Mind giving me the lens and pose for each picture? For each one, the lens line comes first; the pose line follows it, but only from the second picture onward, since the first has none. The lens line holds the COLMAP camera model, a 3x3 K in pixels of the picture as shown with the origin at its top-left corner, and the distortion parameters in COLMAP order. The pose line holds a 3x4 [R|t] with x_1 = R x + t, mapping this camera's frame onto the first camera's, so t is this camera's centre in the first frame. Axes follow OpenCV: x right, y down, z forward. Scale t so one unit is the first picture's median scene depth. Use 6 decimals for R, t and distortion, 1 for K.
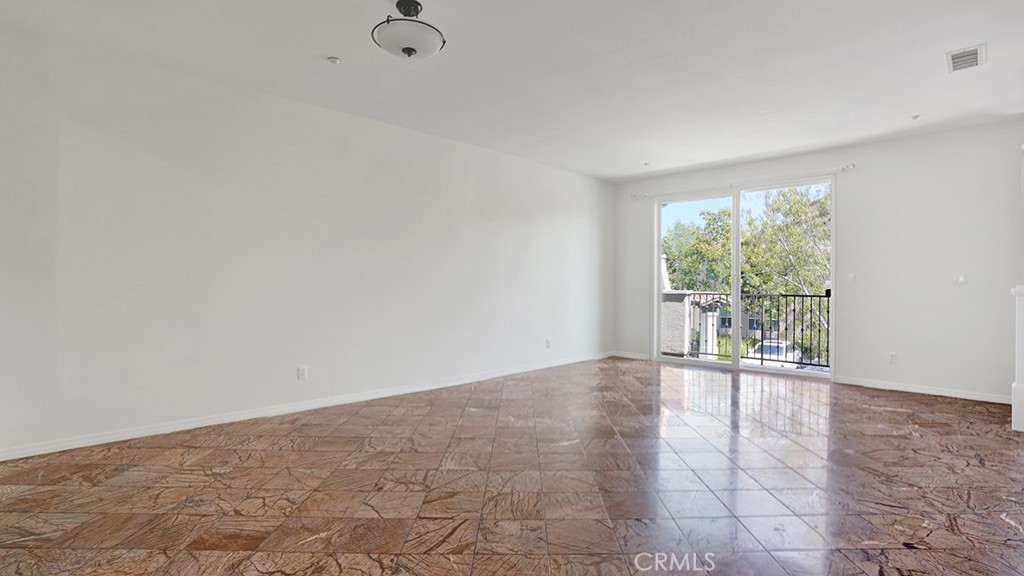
lens RADIAL K [[487.1, 0, 512.0], [0, 487.1, 288.0], [0, 0, 1]] dist [-0.071774, 0.029491]
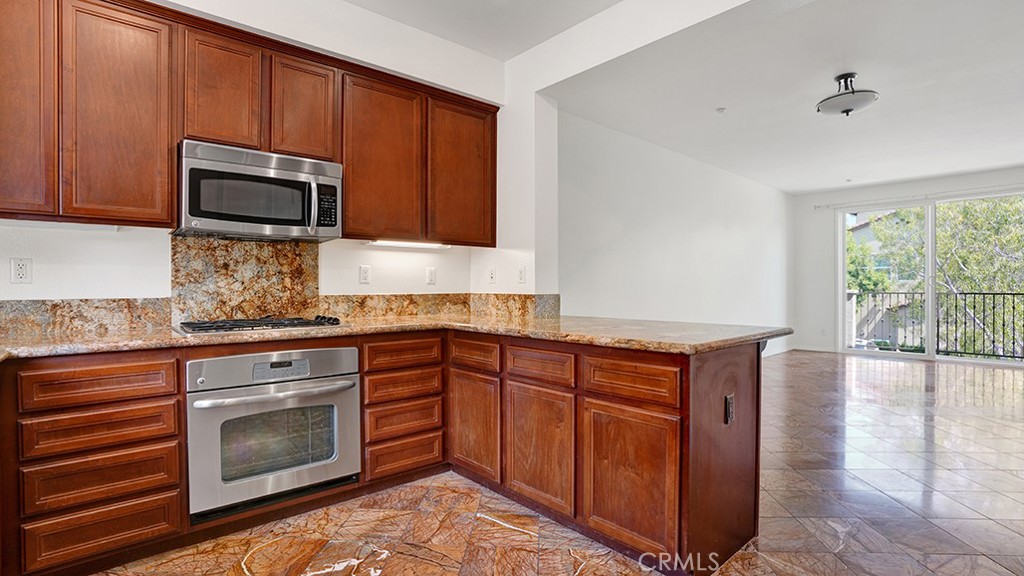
lens RADIAL K [[481.3, 0, 512.0], [0, 481.3, 288.0], [0, 0, 1]] dist [-0.075036, 0.030736]
pose [[0.998647, -0.009550, -0.051125, -0.468511], [0.009435, 0.999952, -0.002478, -0.005407], [0.051146, 0.001992, 0.998689, -0.147913]]
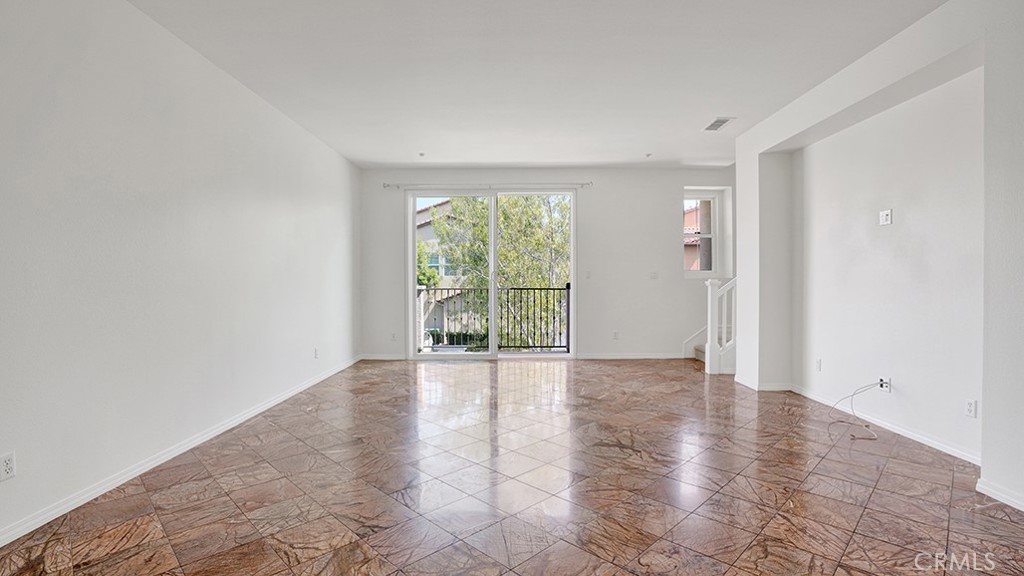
lens RADIAL K [[487.1, 0, 512.0], [0, 487.1, 288.0], [0, 0, 1]] dist [-0.071774, 0.029491]
pose [[0.703015, -0.021136, 0.710861, -0.280483], [0.012332, 0.999770, 0.017531, -0.007434], [-0.711068, -0.003558, 0.703114, 0.201130]]
